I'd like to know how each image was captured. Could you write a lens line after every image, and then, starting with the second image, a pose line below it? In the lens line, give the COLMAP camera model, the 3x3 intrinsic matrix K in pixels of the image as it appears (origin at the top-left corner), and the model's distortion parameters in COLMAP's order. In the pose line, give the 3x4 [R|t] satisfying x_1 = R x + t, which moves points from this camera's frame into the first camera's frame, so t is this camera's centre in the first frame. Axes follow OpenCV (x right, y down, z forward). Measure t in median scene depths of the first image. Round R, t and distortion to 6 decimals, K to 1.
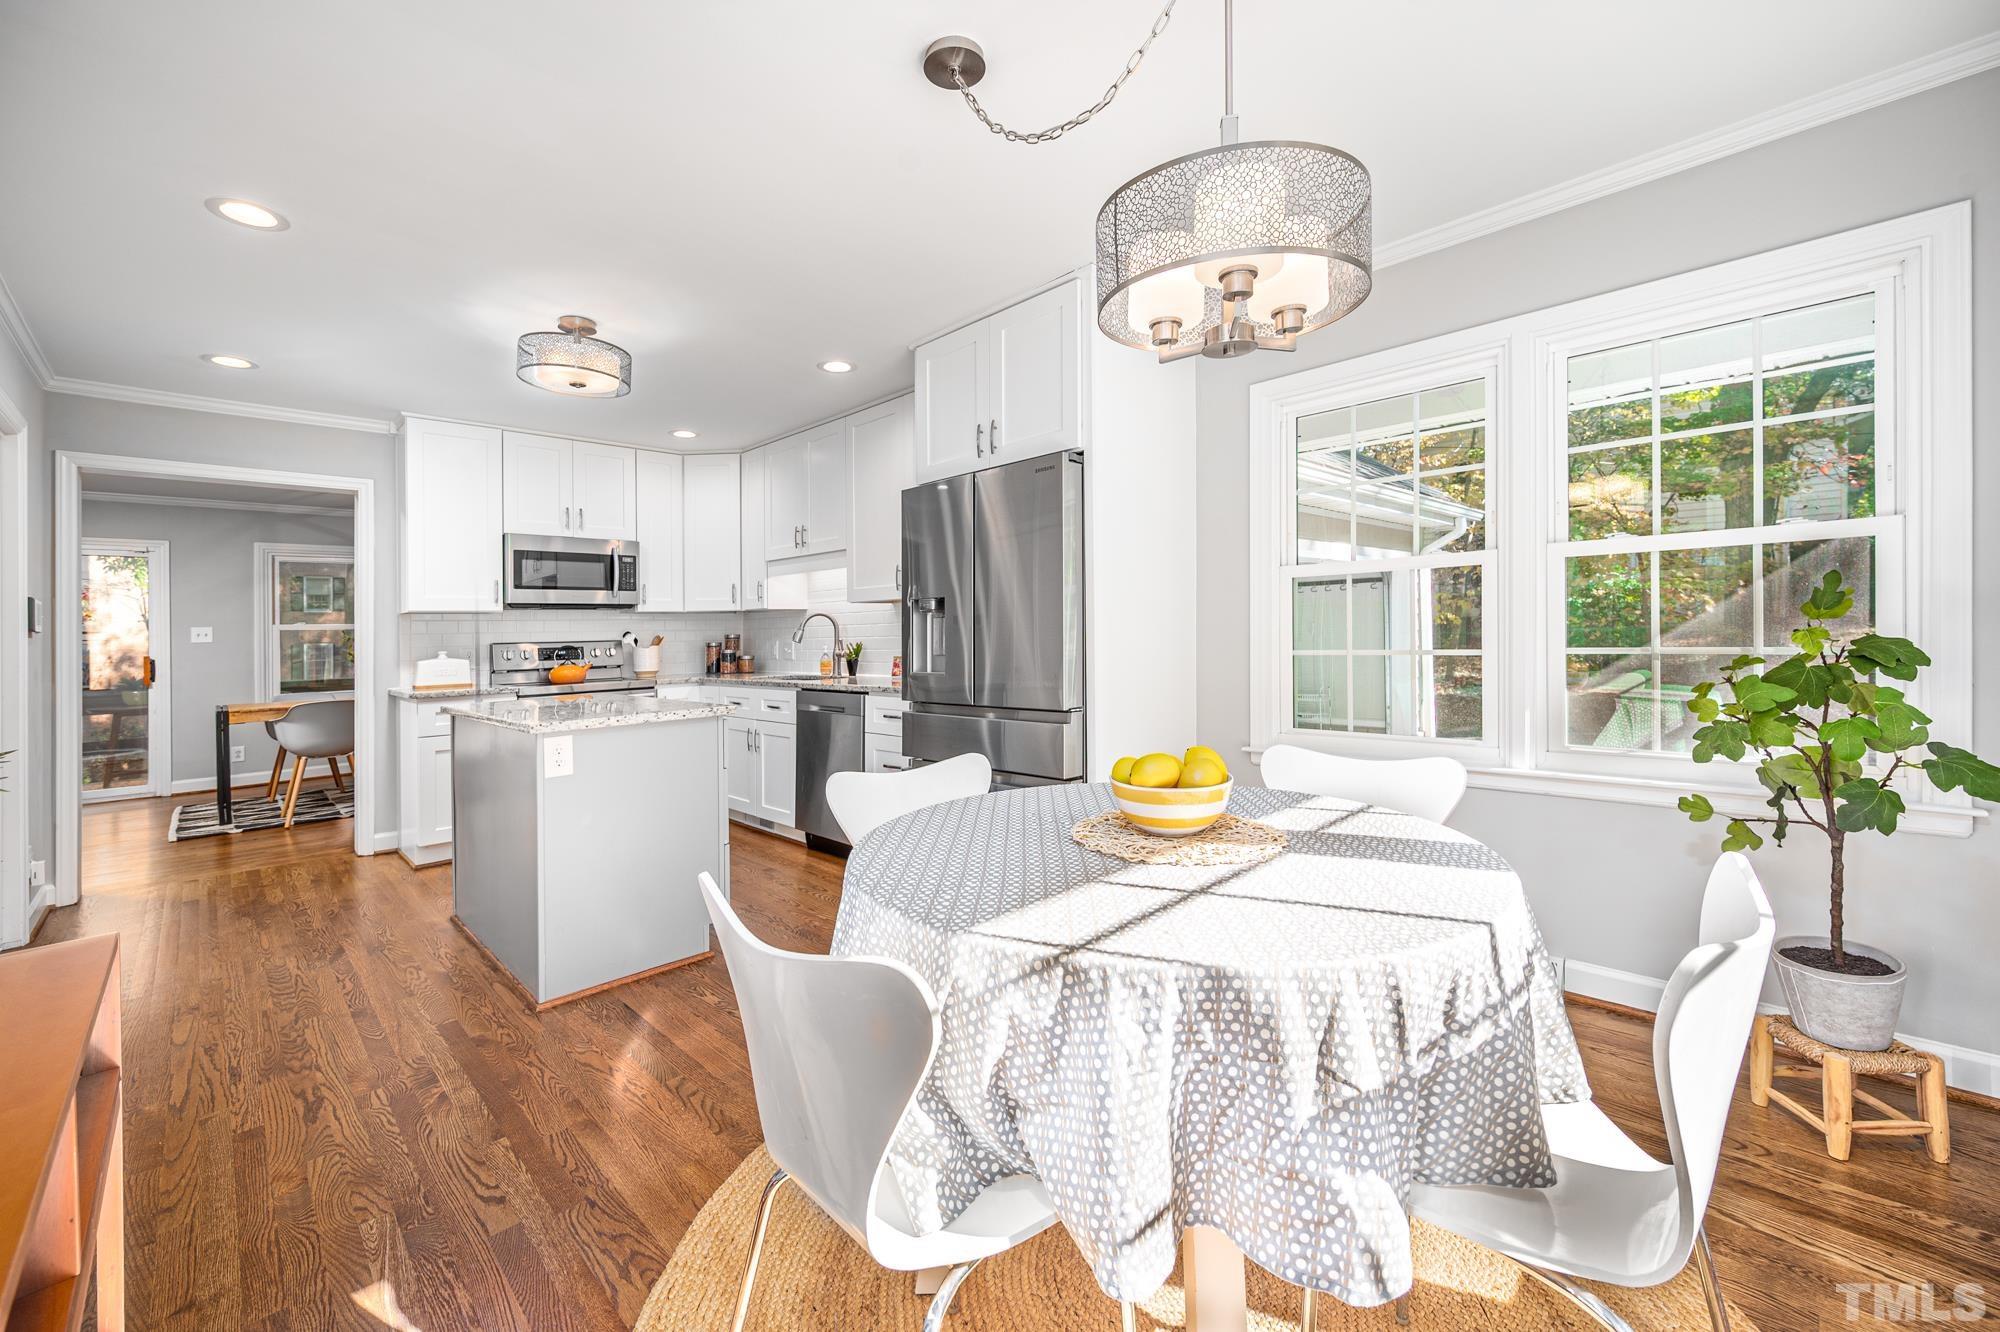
lens RADIAL K [[796.9, 0, 980.8], [0, 796.9, 631.1], [0, 0, 1]] dist [-0.000649, 0.000039]
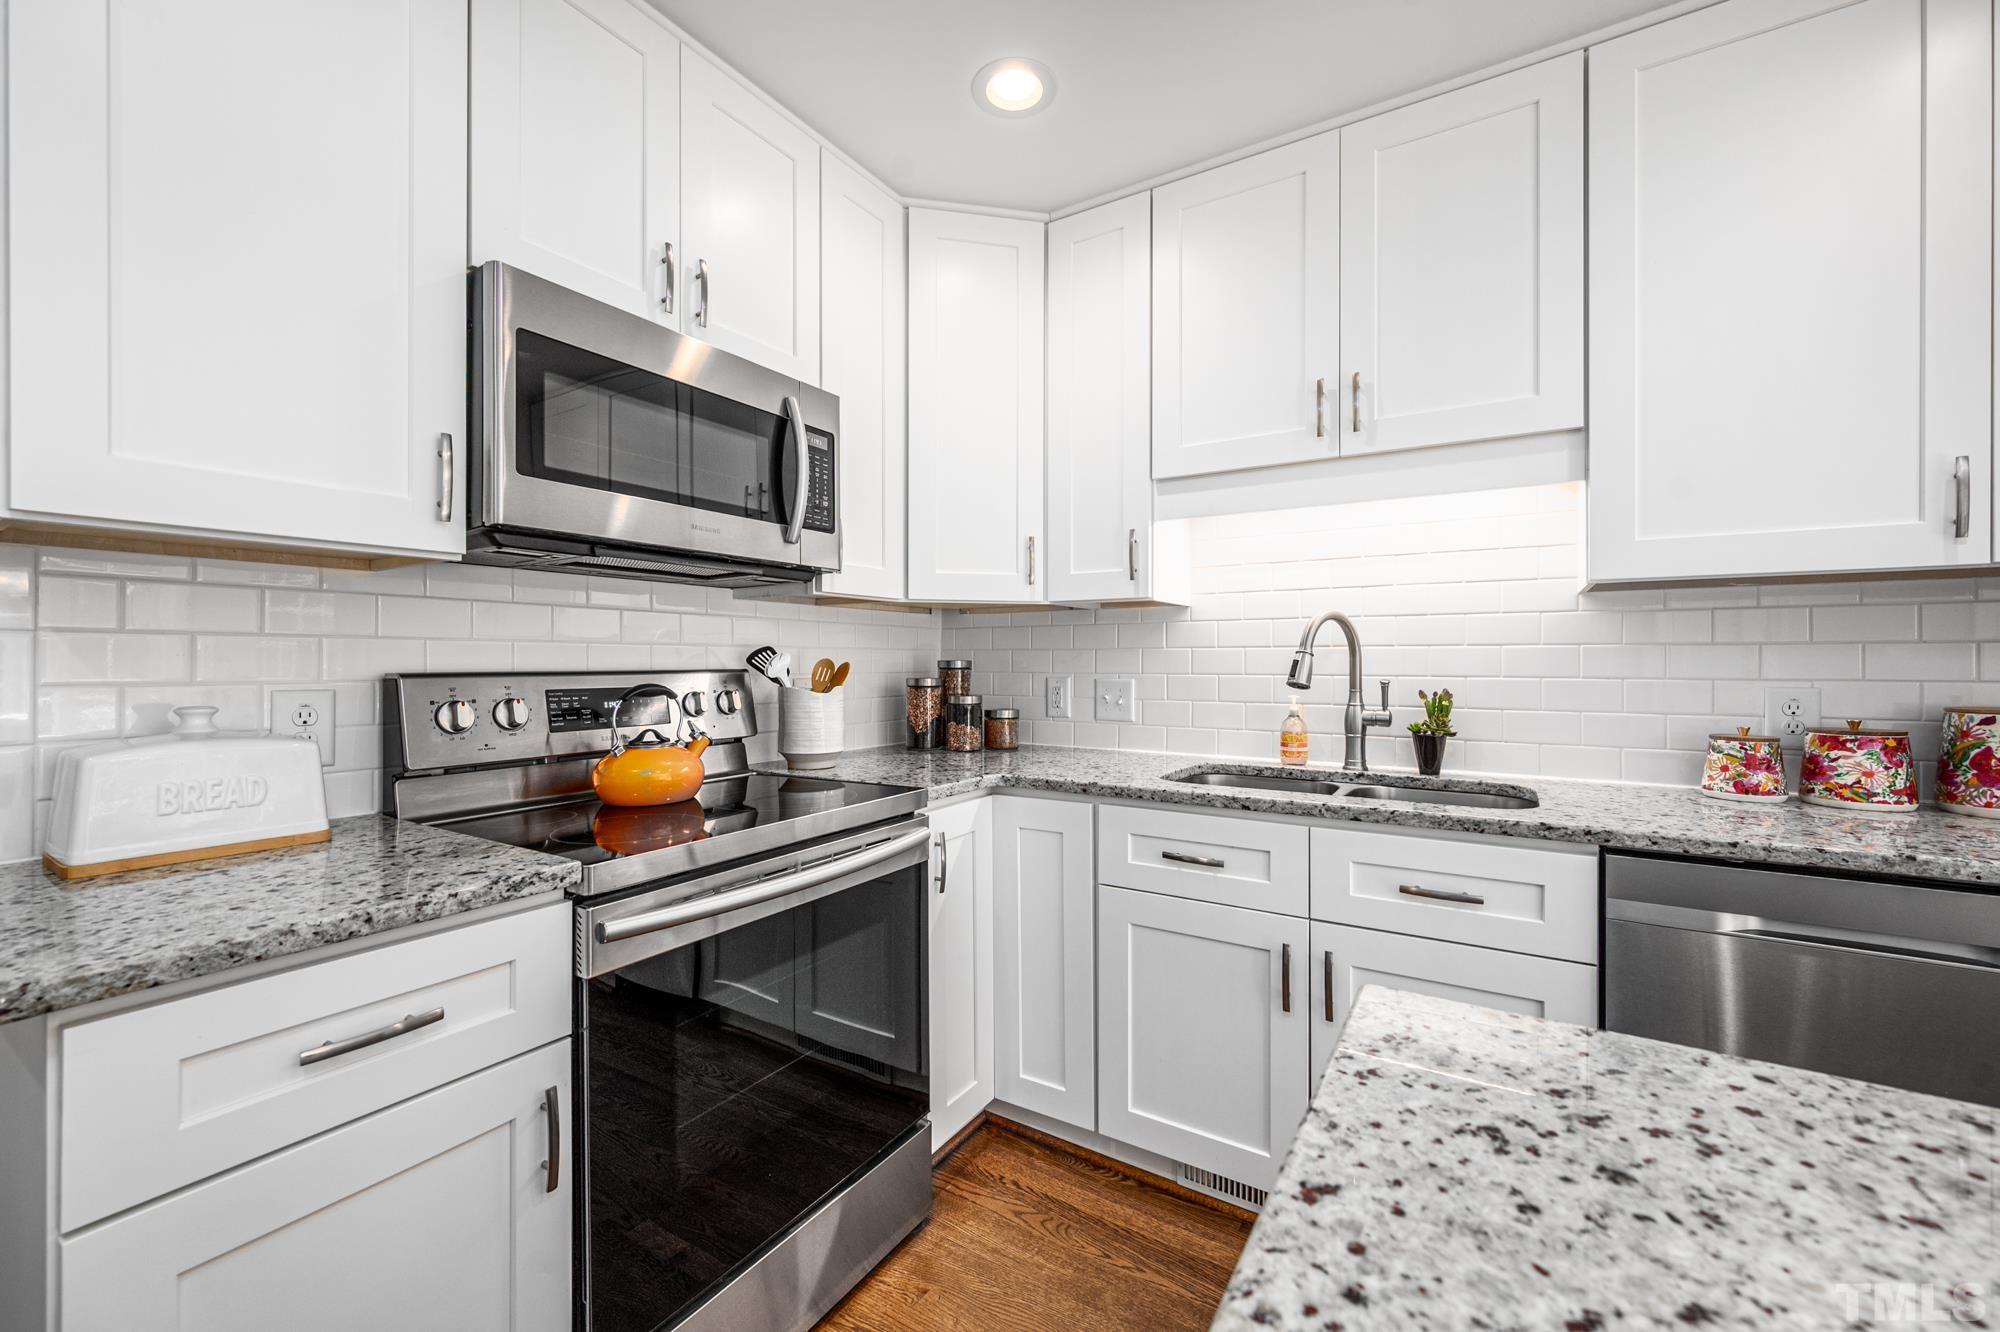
lens RADIAL K [[796.9, 0, 1001.7], [0, 796.9, 660.9], [0, 0, 1]] dist [-0.000649, 0.000039]
pose [[0.975448, 0.023725, 0.218947, -0.439861], [-0.023075, 0.999718, -0.005524, 0.007154], [-0.219017, 0.000336, 0.975721, 0.641346]]
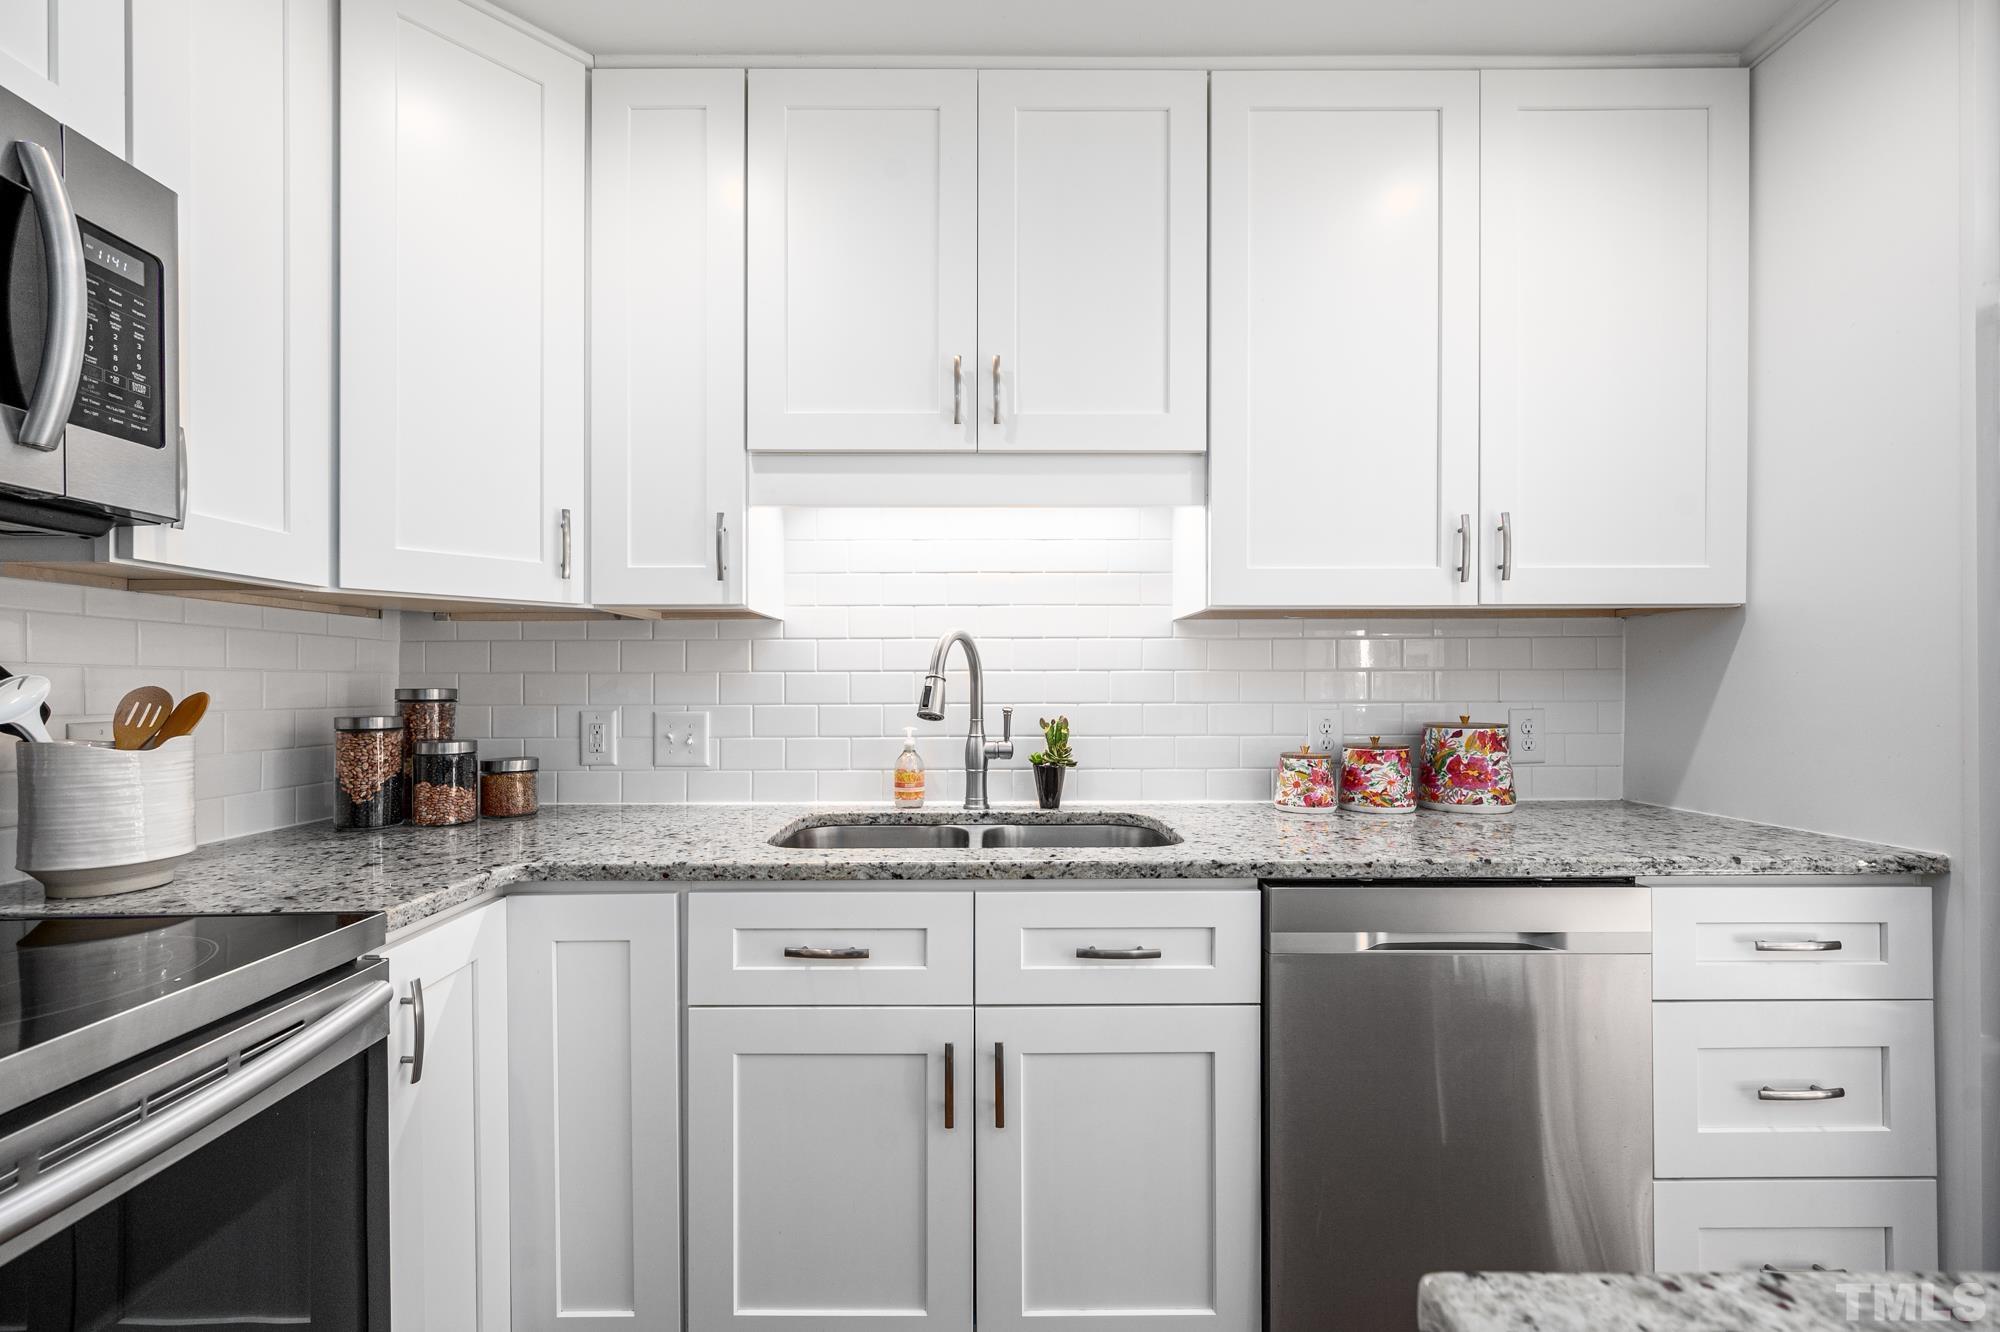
lens RADIAL K [[796.9, 0, 979.2], [0, 796.9, 684.4], [0, 0, 1]] dist [-0.000649, 0.000039]
pose [[0.705333, 0.022923, 0.708506, -0.432090], [-0.012795, 0.999726, -0.019607, 0.006666], [-0.708761, 0.004764, 0.705433, 0.738928]]
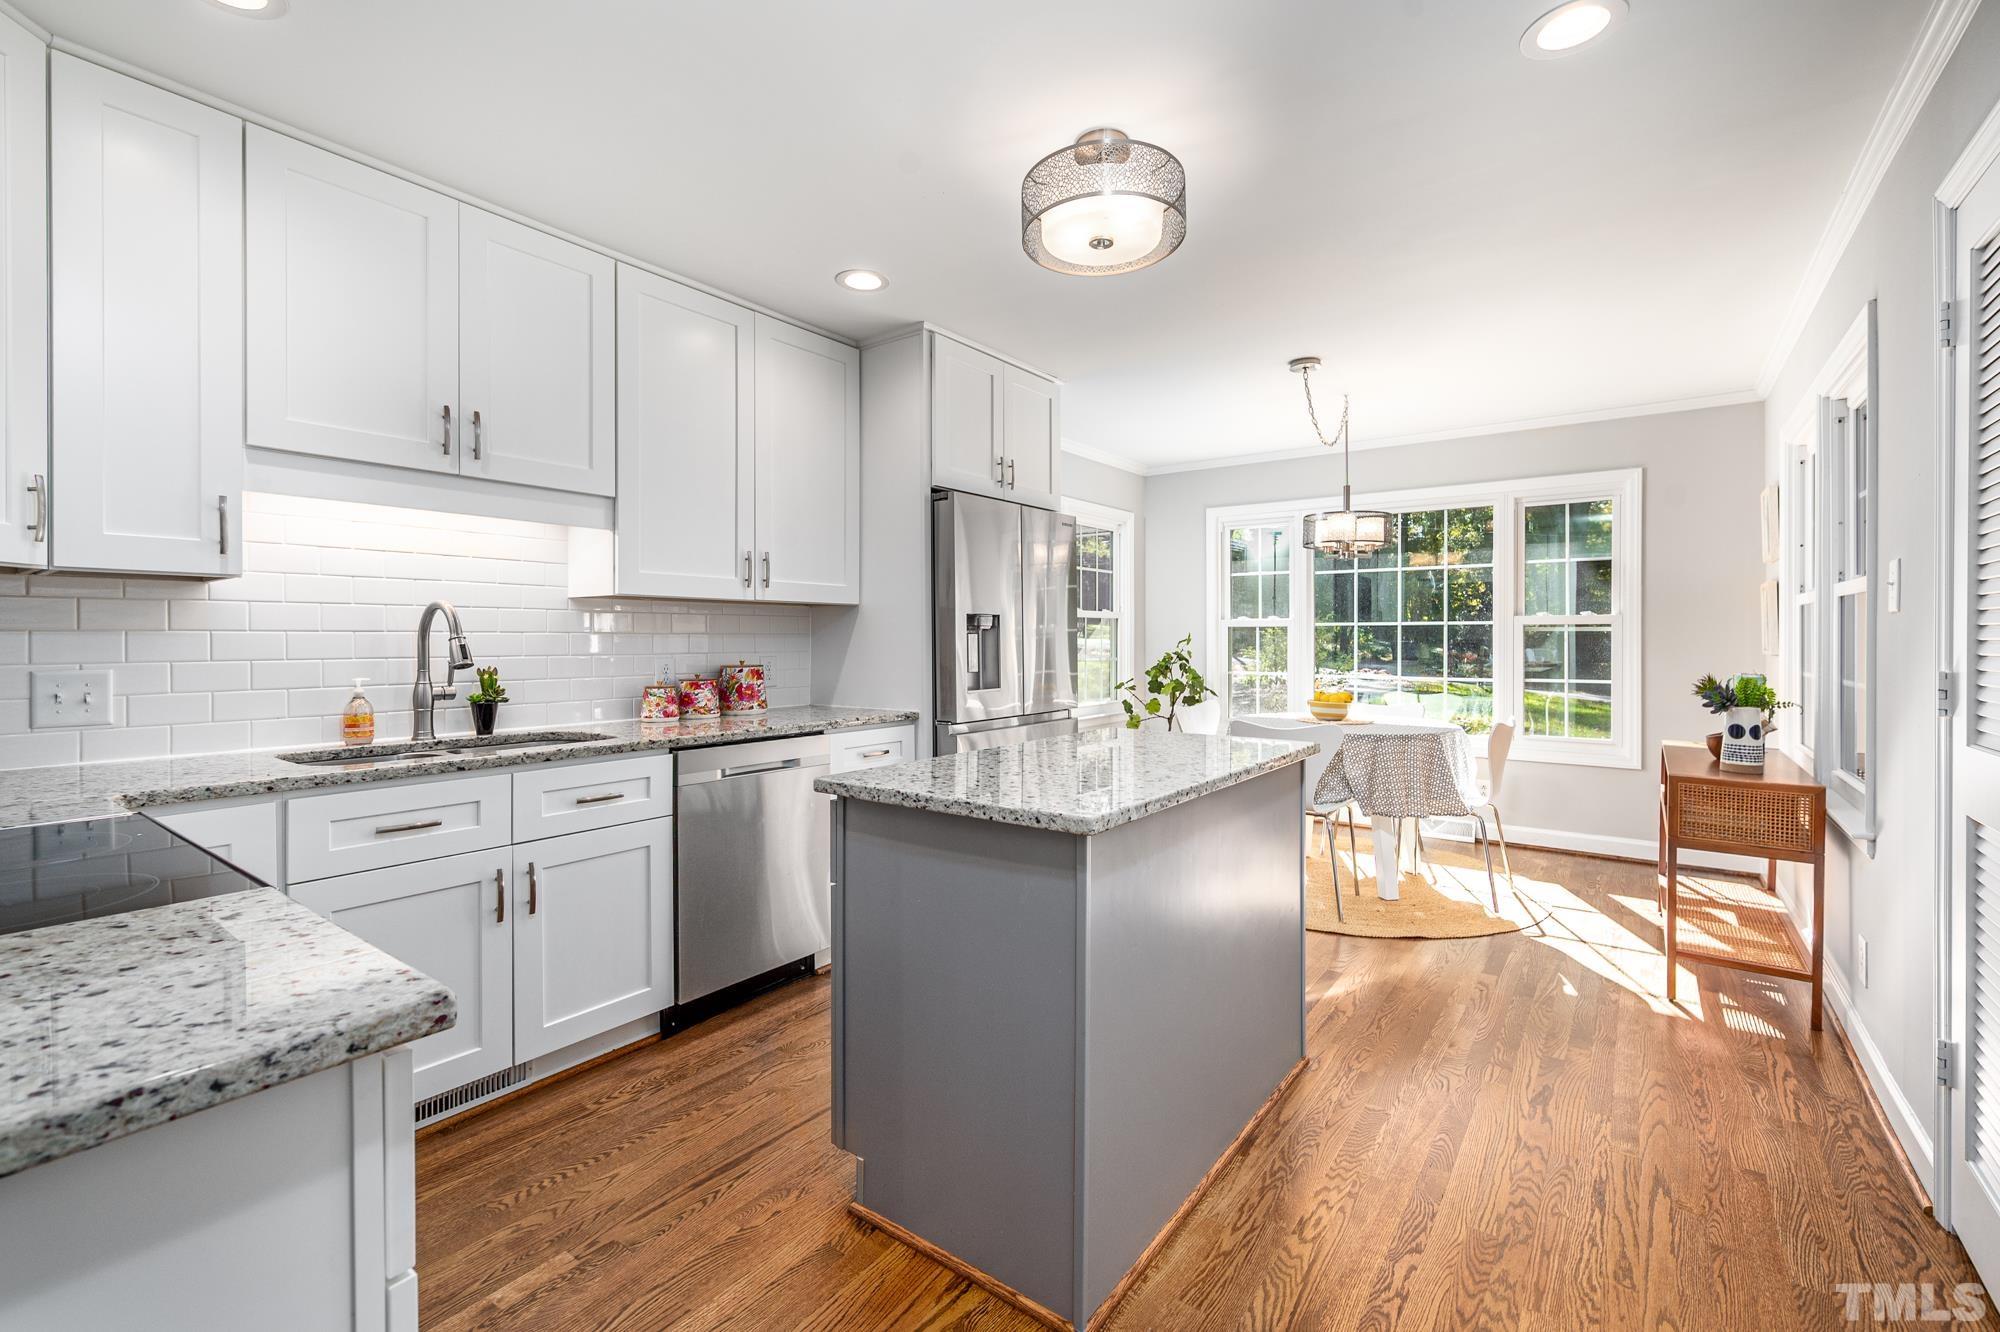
lens RADIAL K [[866.1, 0, 997.0], [0, 866.1, 661.0], [0, 0, 1]] dist [-0.003464, -0.000161]
pose [[-0.153067, -0.000096, 0.988216, -0.720280], [0.006469, 0.999978, 0.001099, 0.011668], [-0.988195, 0.006561, -0.153063, 0.742708]]
